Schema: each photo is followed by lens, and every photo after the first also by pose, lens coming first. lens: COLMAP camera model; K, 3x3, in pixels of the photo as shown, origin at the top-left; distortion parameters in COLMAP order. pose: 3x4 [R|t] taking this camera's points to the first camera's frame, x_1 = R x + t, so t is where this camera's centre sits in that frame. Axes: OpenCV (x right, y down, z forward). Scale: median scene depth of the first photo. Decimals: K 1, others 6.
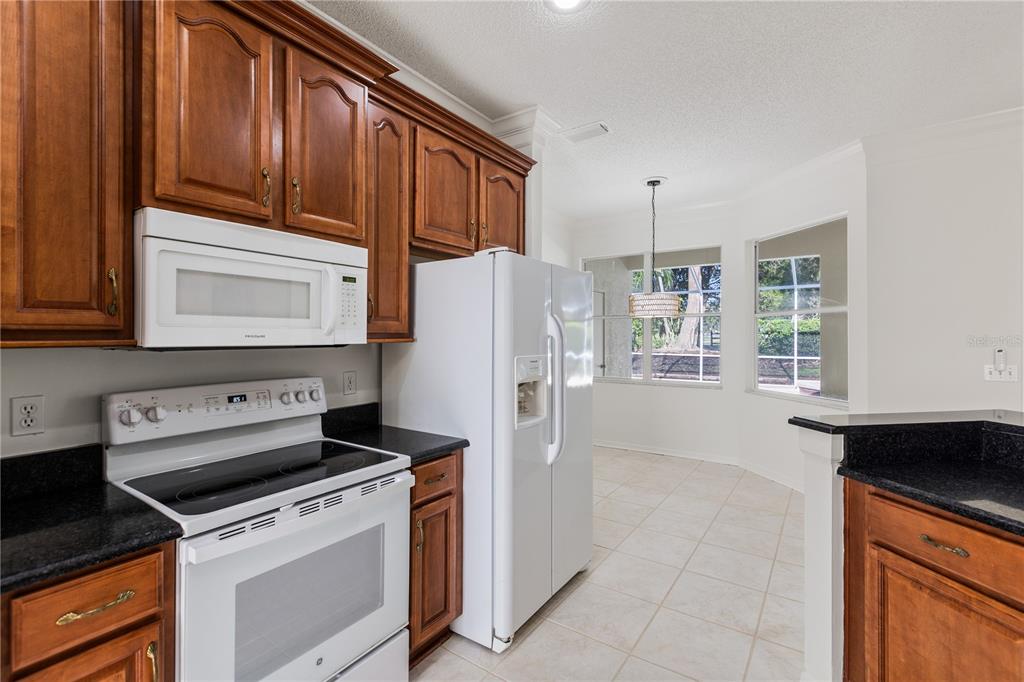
lens RADIAL K [[461.6, 0, 513.8], [0, 461.6, 337.4], [0, 0, 1]] dist [0.001045, -0.000516]
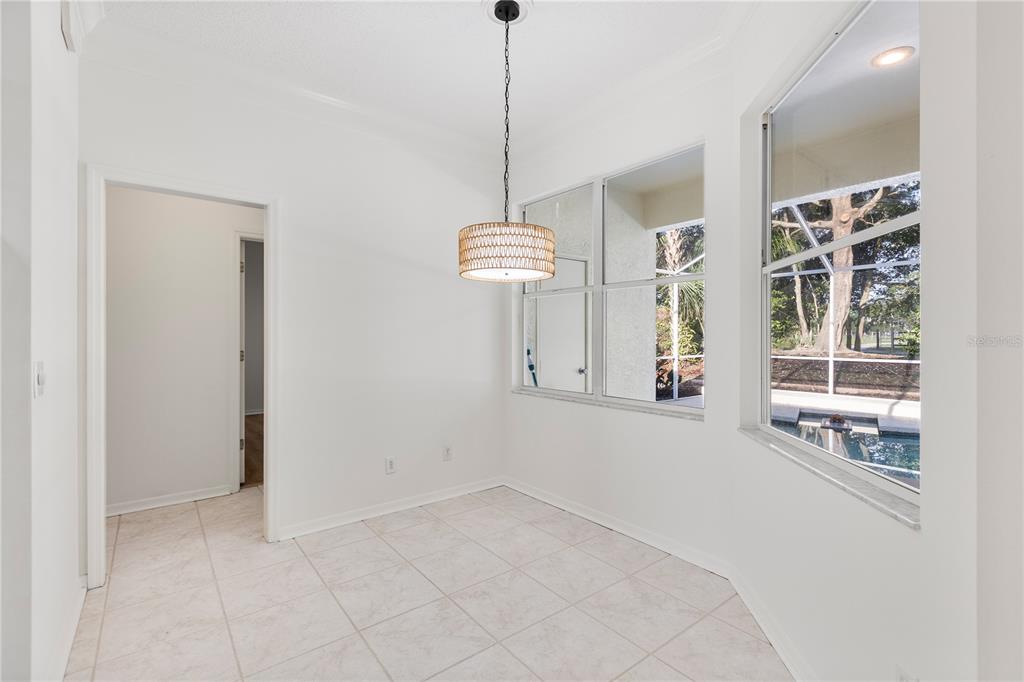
lens RADIAL K [[461.6, 0, 513.8], [0, 461.6, 337.4], [0, 0, 1]] dist [0.001045, -0.000516]
pose [[0.955221, 0.000708, -0.295892, 0.143569], [-0.001431, 0.999996, -0.002227, 0.007881], [0.295890, 0.002550, 0.955219, 0.160914]]
